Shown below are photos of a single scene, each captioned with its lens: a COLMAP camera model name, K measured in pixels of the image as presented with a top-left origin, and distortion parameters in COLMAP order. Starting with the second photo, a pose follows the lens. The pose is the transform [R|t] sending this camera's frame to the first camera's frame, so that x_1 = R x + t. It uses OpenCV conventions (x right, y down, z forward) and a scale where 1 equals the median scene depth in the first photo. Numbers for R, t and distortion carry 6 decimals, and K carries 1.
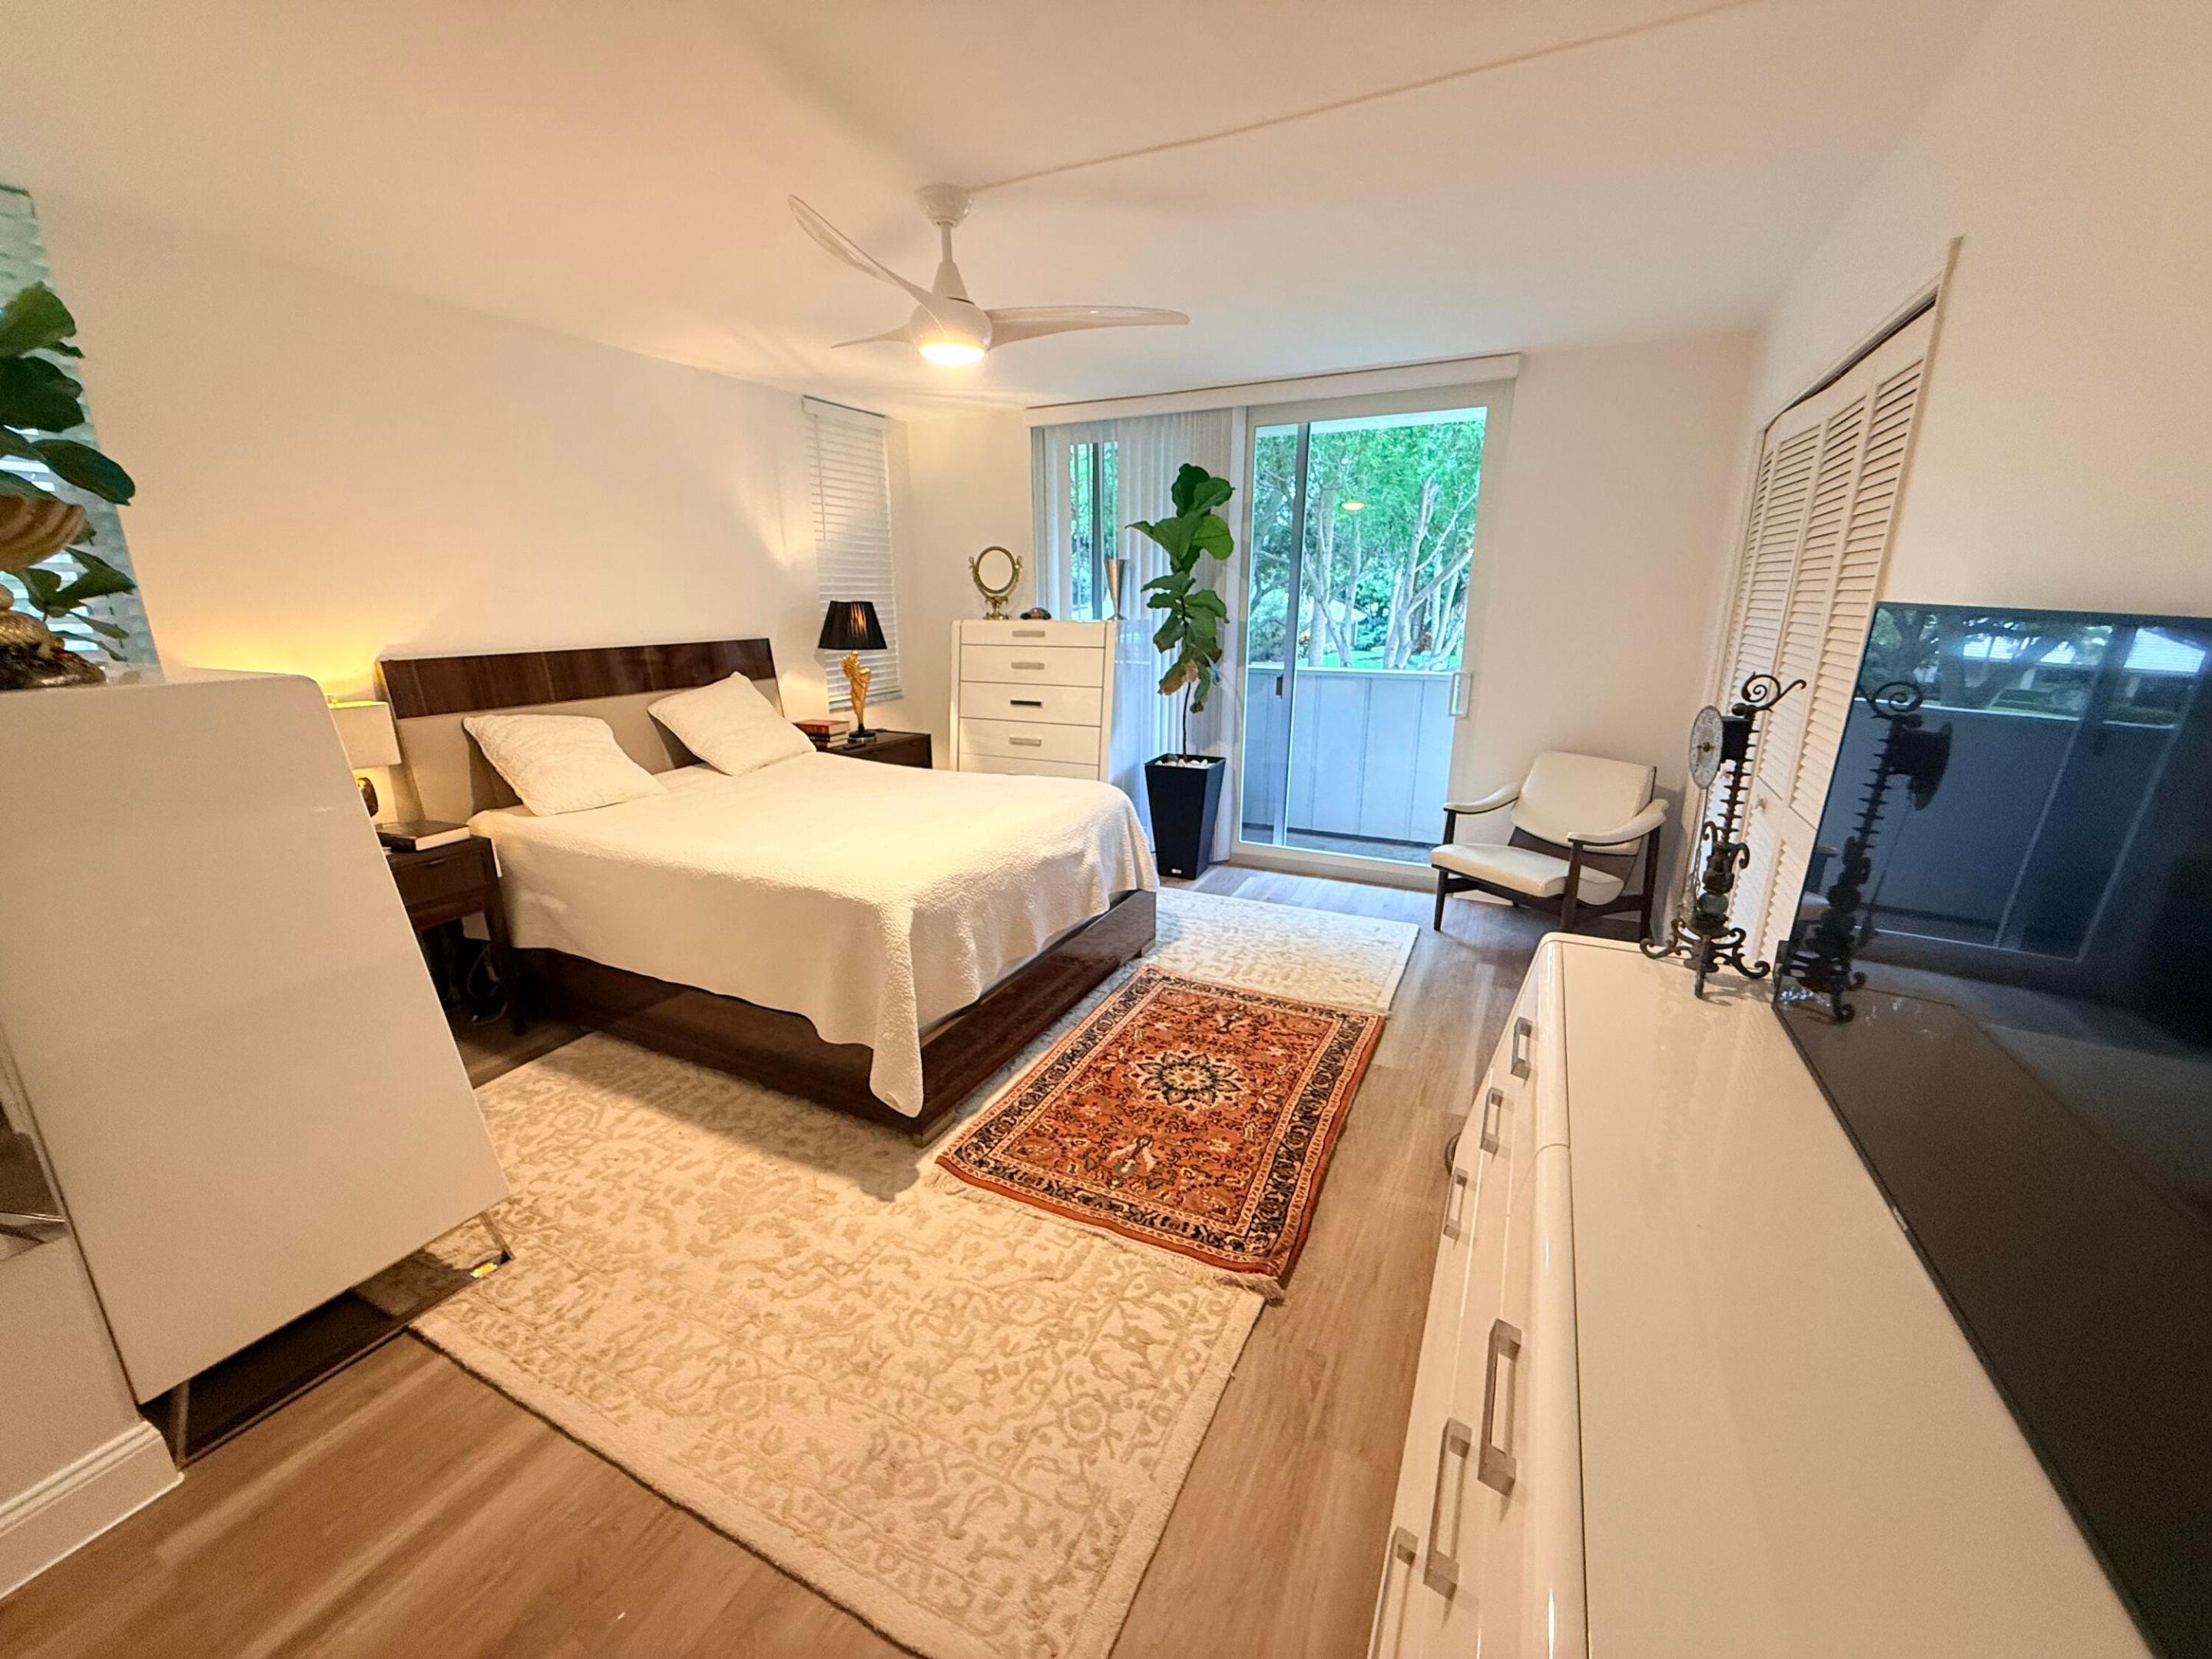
lens RADIAL K [[885.5, 0, 1106.0], [0, 885.5, 829.5], [0, 0, 1]] dist [0.000688, 0.000324]
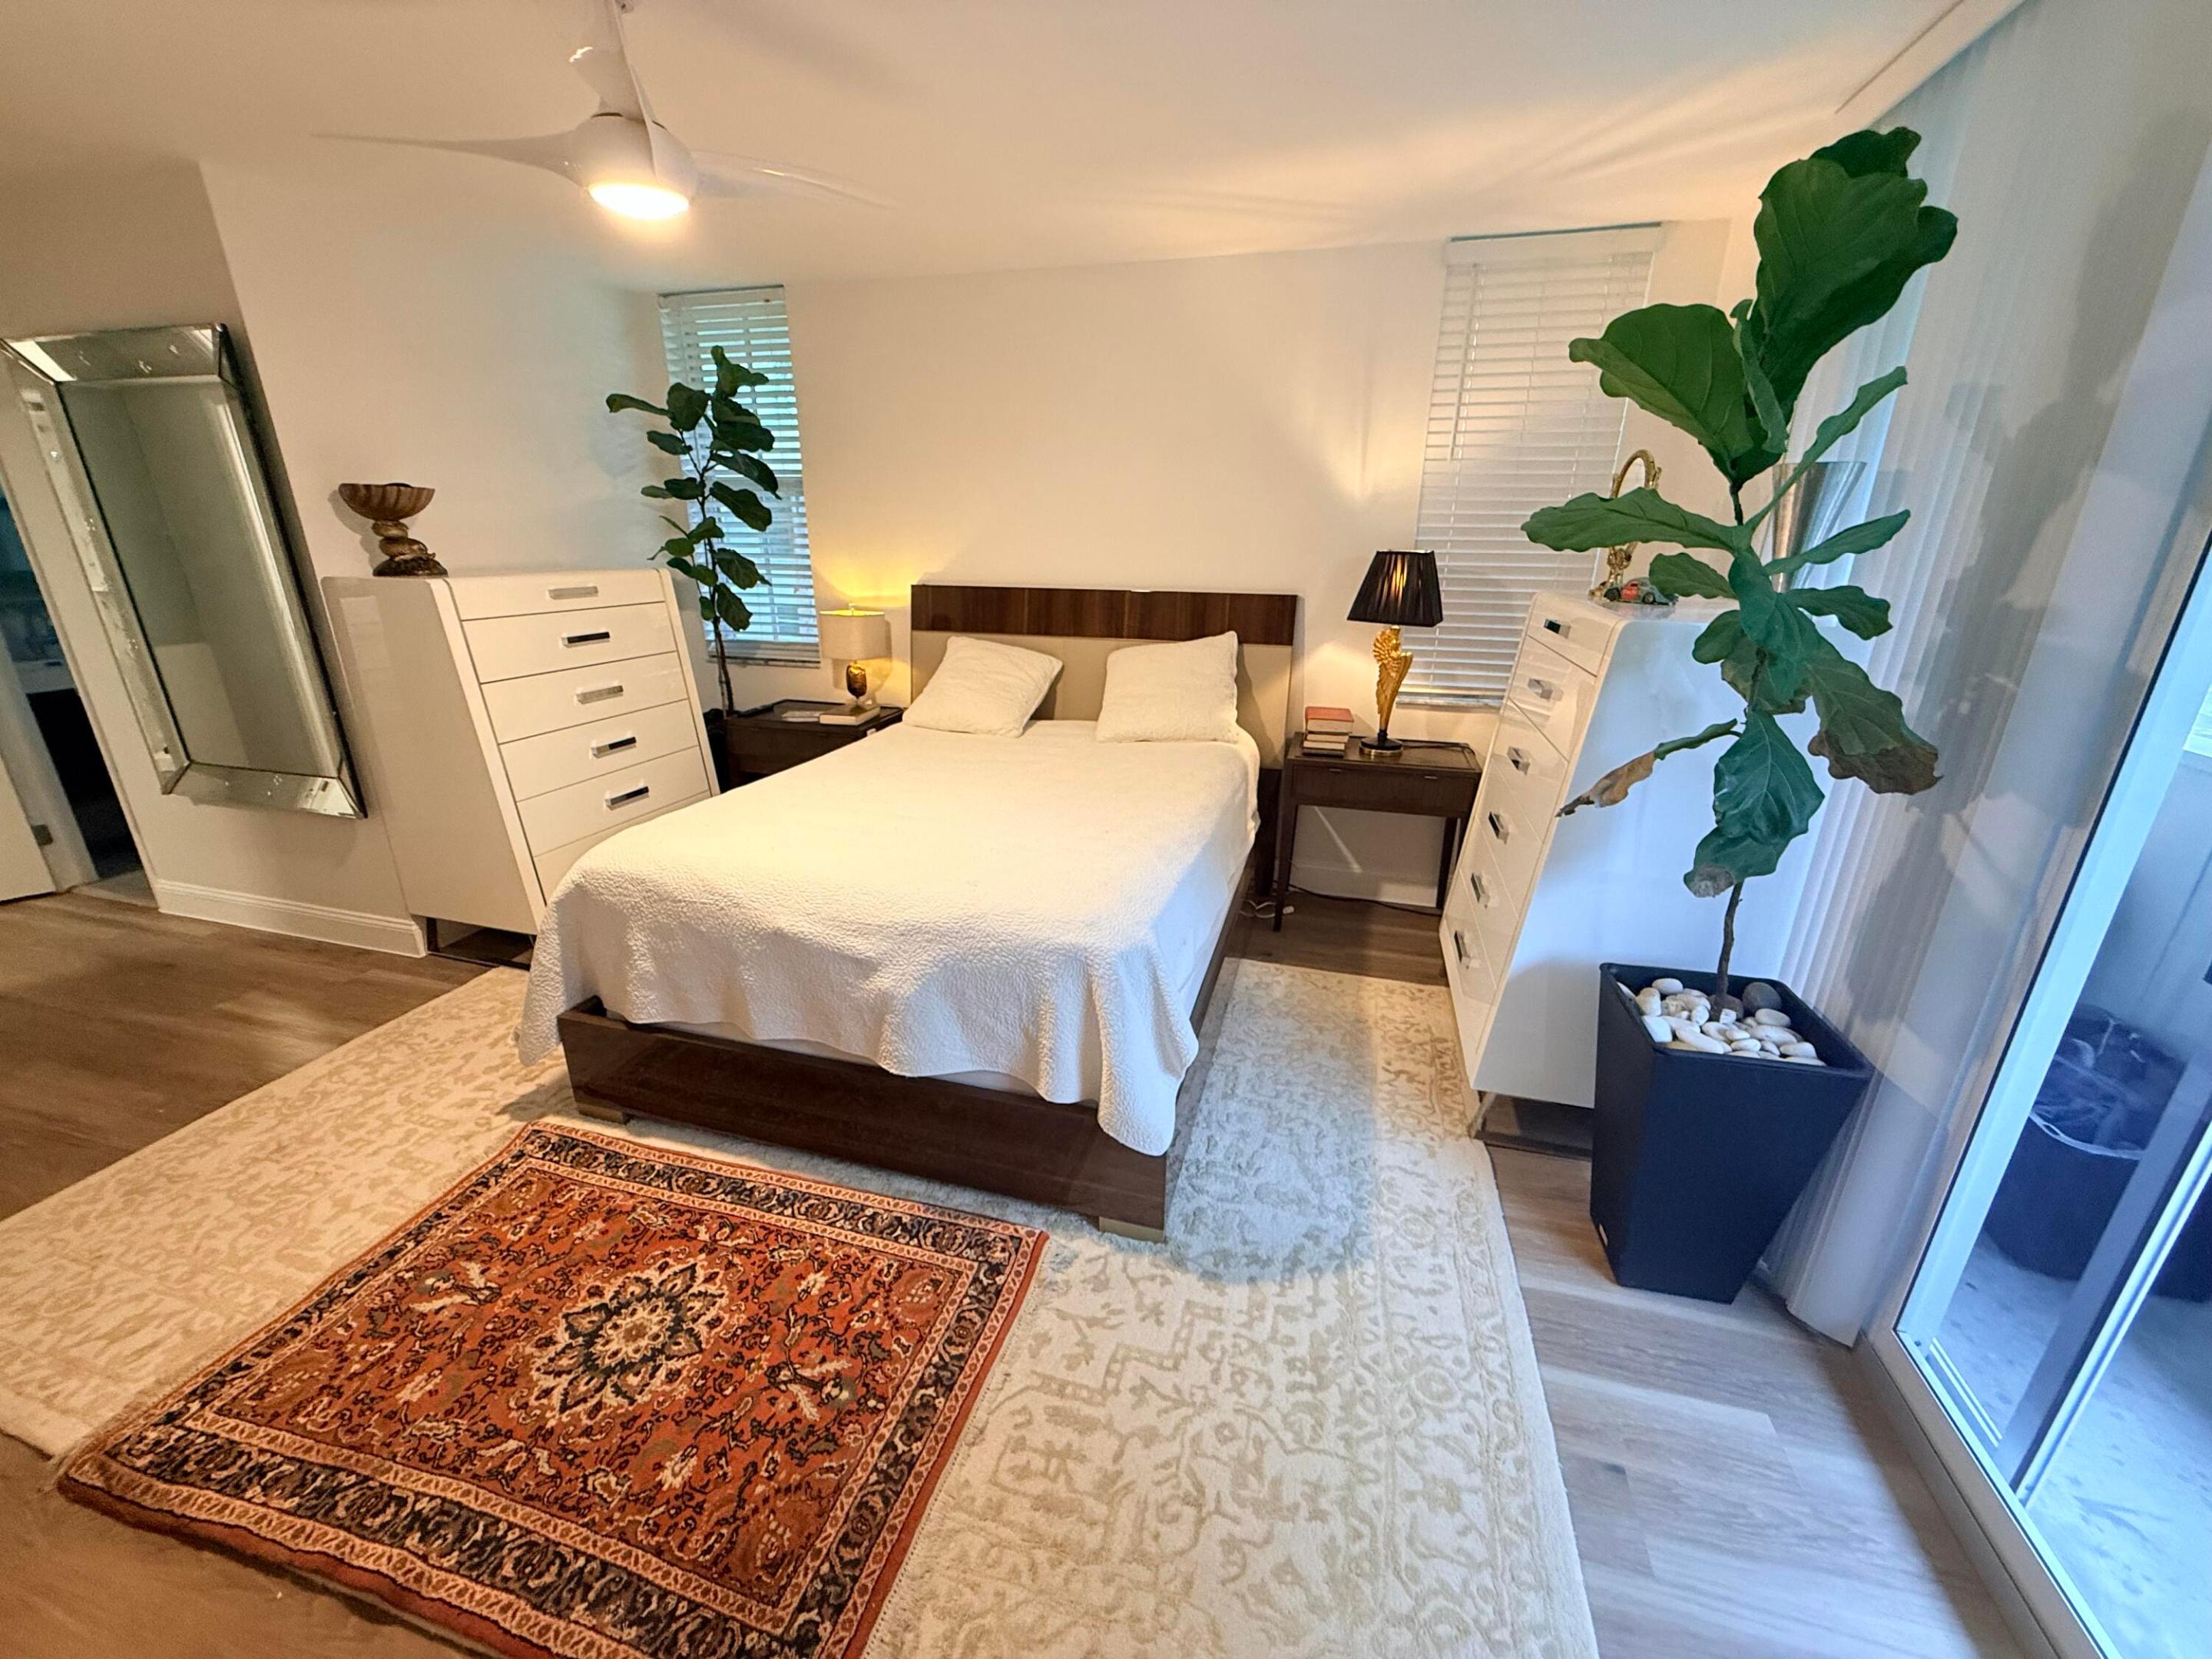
lens RADIAL K [[885.5, 0, 1106.0], [0, 885.5, 829.5], [0, 0, 1]] dist [0.000688, 0.000324]
pose [[0.179138, 0.325836, -0.928300, 0.591591], [-0.263131, 0.925057, 0.273920, -0.296089], [0.947983, 0.195195, 0.251450, 1.040196]]
